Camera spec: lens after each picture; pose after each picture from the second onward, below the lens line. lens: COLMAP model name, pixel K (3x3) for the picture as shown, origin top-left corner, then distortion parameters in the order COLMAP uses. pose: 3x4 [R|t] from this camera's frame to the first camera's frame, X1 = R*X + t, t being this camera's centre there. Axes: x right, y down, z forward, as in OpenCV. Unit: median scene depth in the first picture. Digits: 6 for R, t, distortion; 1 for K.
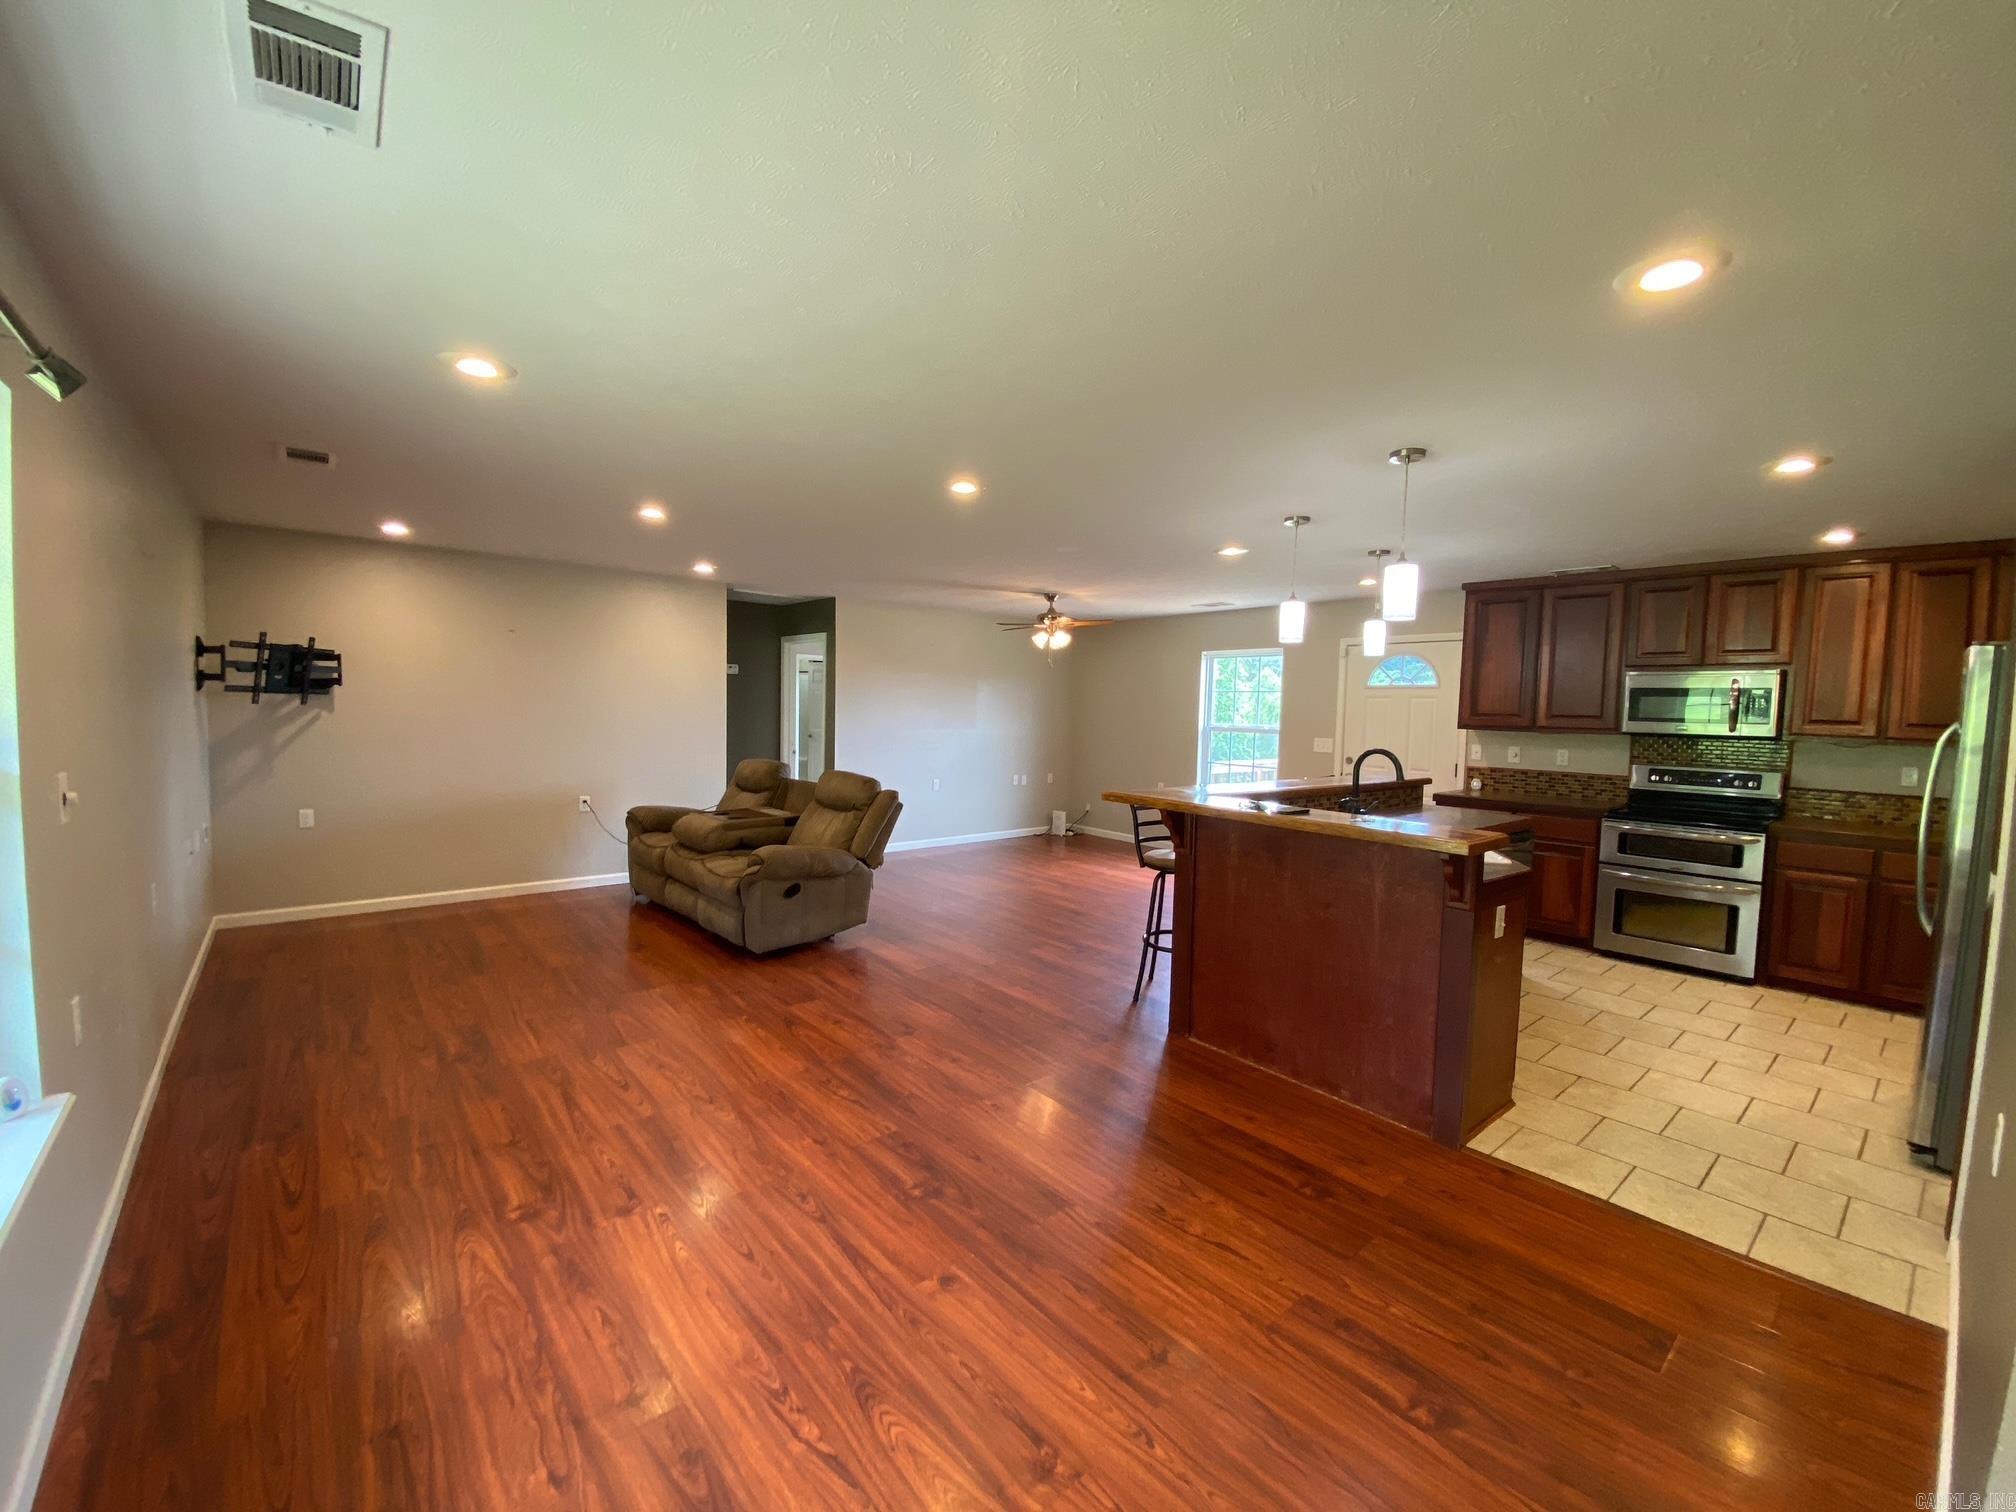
lens RADIAL K [[819.0, 0, 1001.0], [0, 819.0, 756.1], [0, 0, 1]] dist [0.006555, -0.009685]
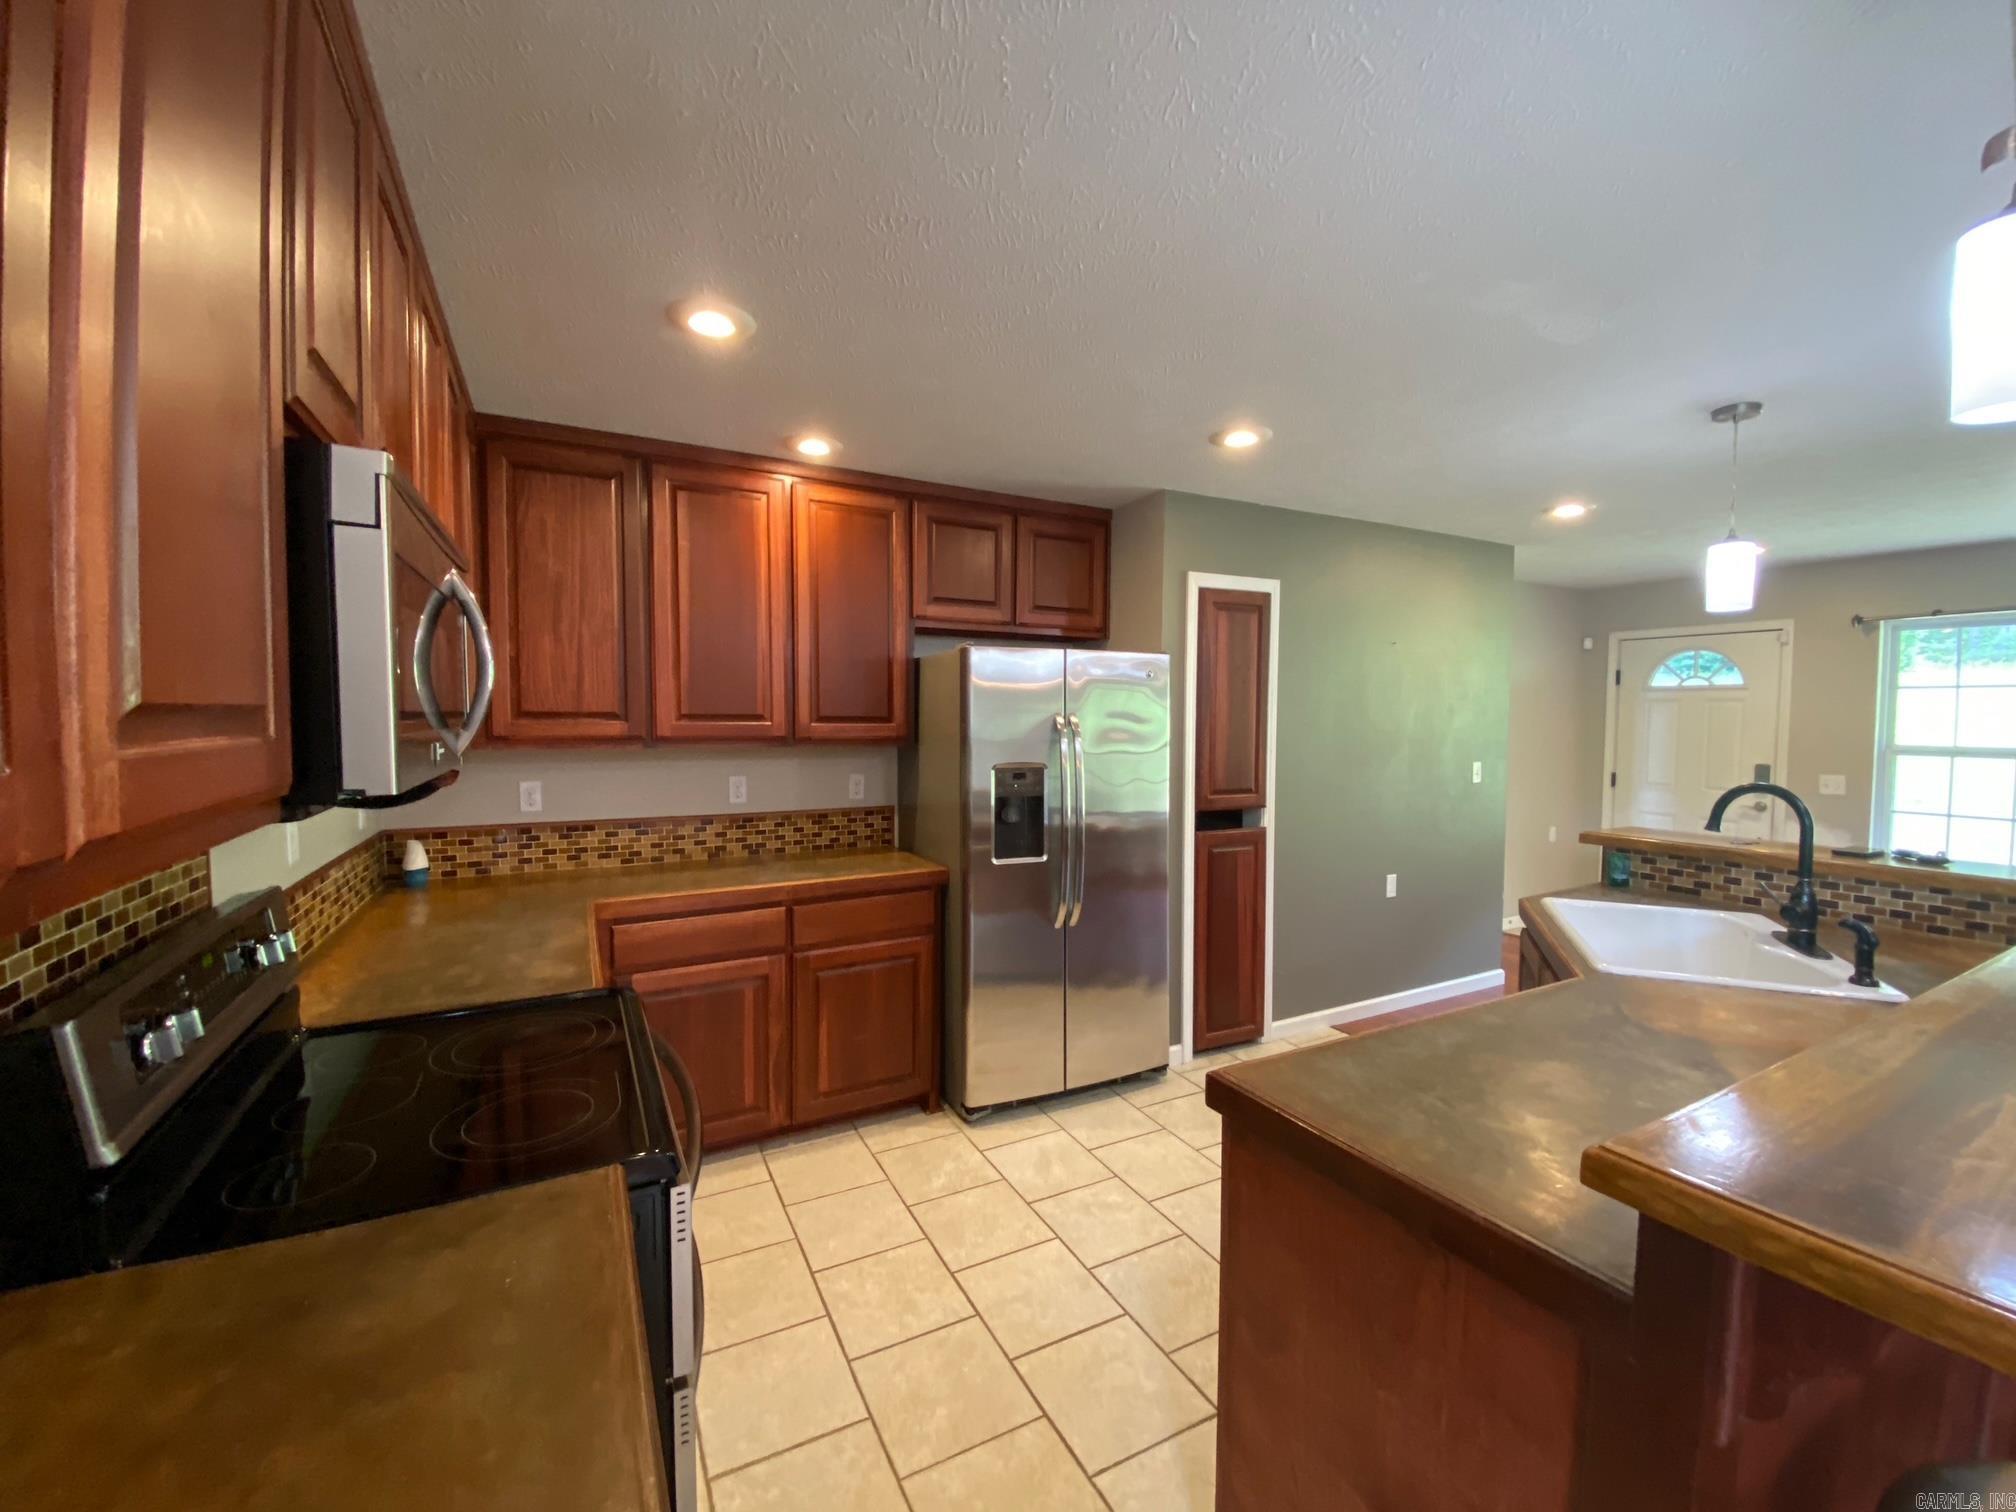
lens RADIAL K [[819.0, 0, 996.8], [0, 819.0, 744.5], [0, 0, 1]] dist [0.006555, -0.009685]
pose [[-0.976306, -0.037890, 0.213053, 0.826800], [-0.015547, 0.994288, 0.105588, -0.088037], [-0.215837, 0.099774, -0.971319, 1.597717]]
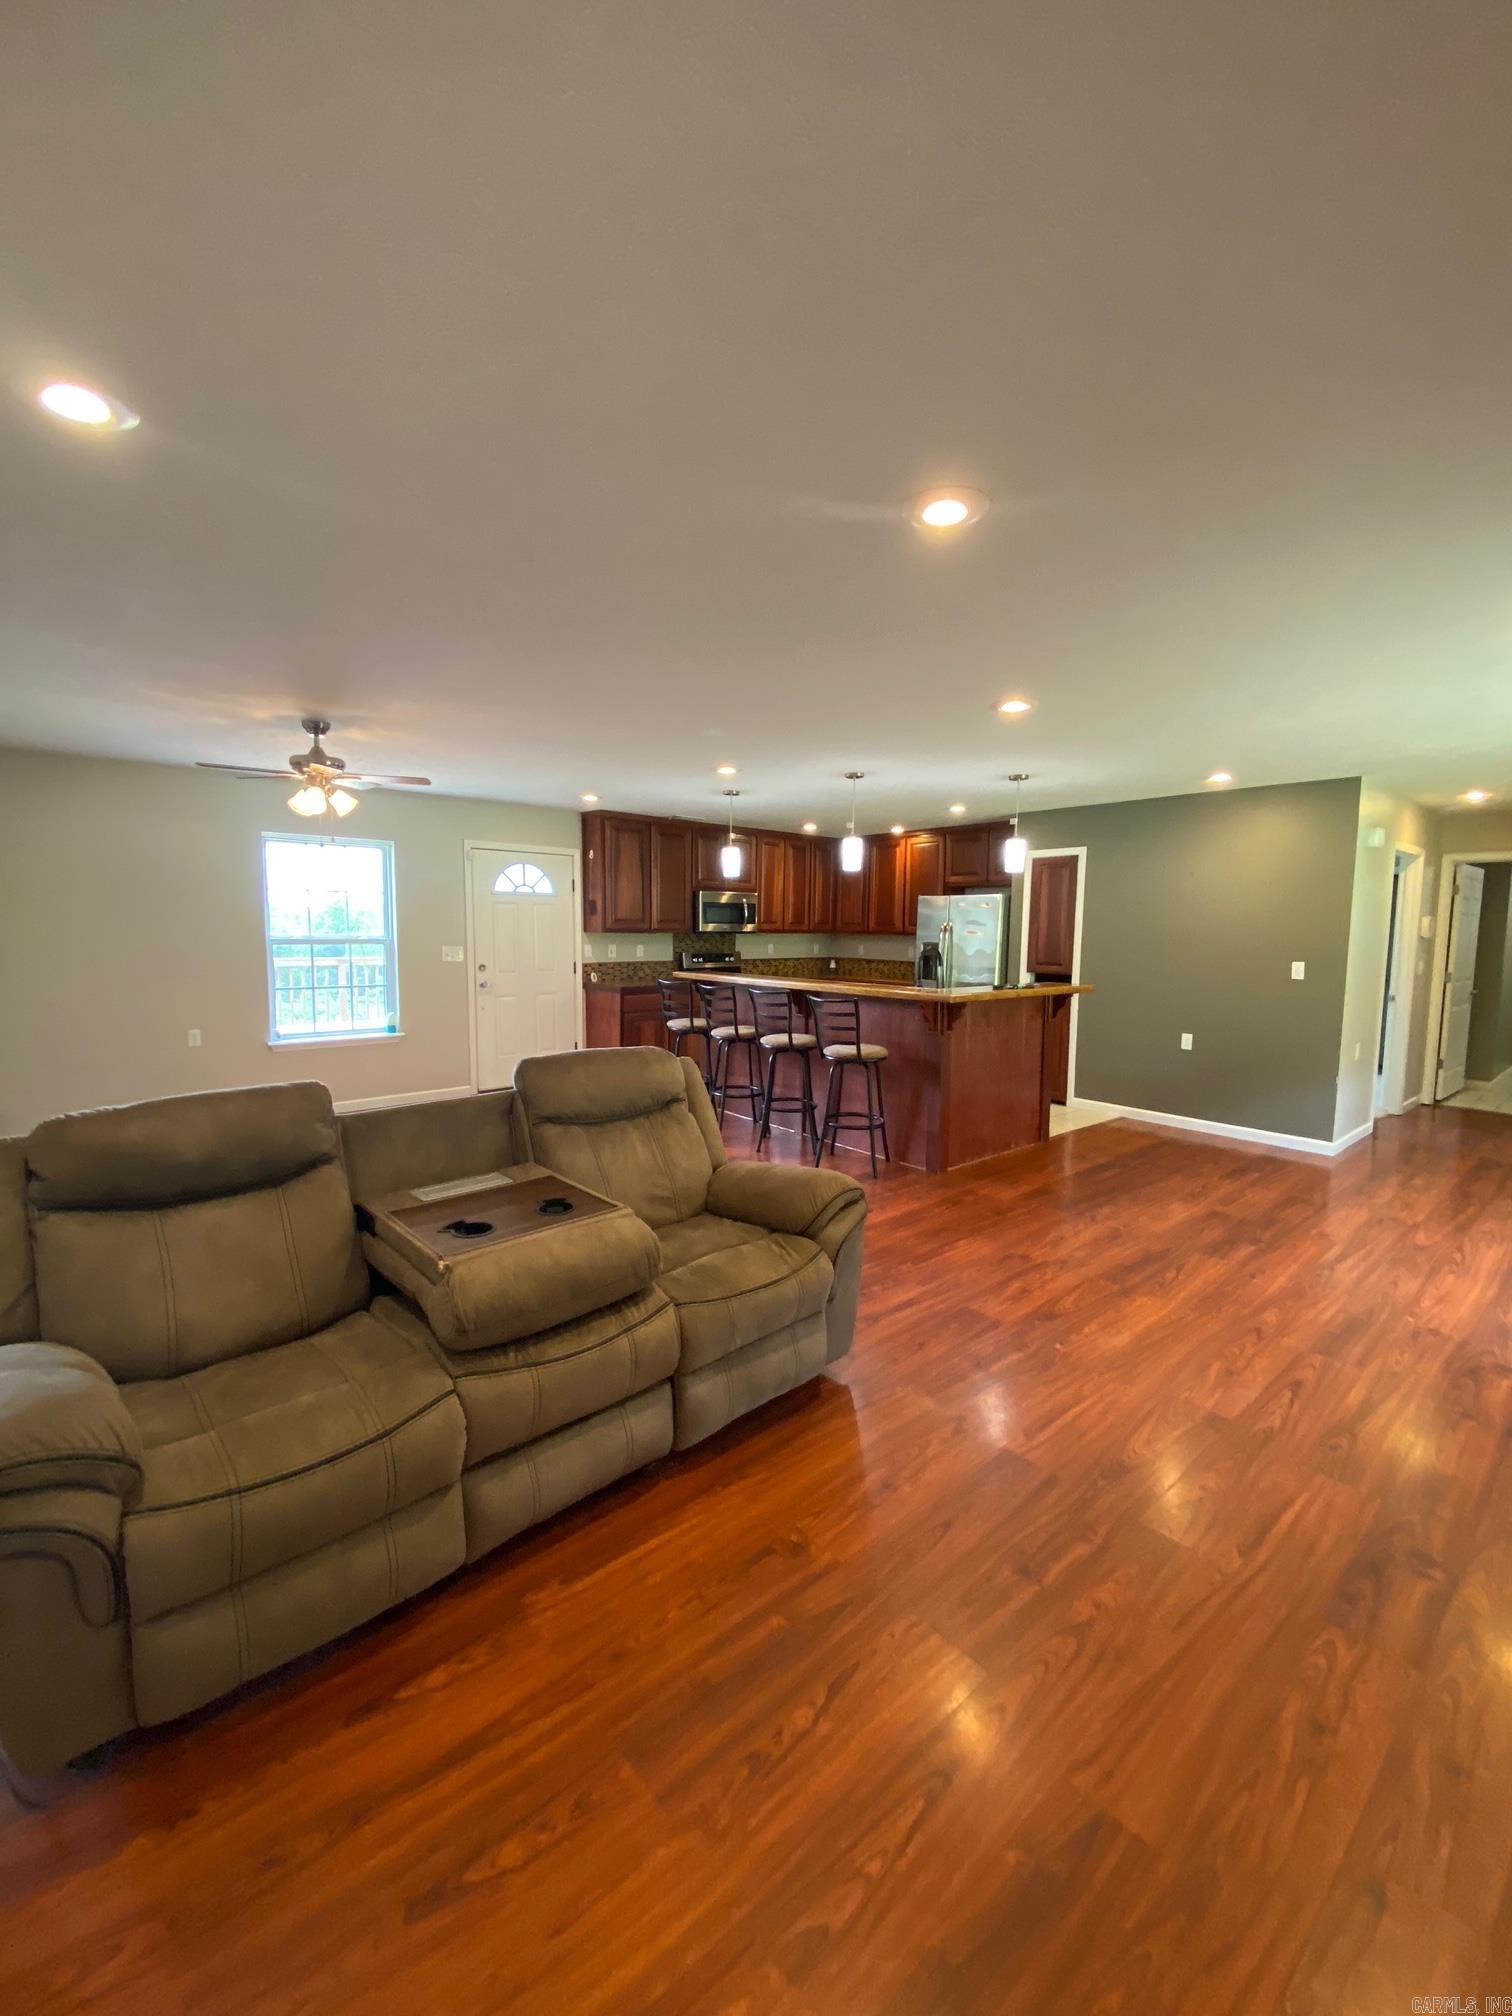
lens RADIAL K [[819.0, 0, 752.4], [0, 819.0, 1005.4], [0, 0, 1]] dist [0.006555, -0.009685]
pose [[-0.016766, -0.124709, 0.992052, -1.034750], [0.050765, 0.990805, 0.125410, -0.106801], [-0.998570, 0.052465, -0.010281, 1.287204]]
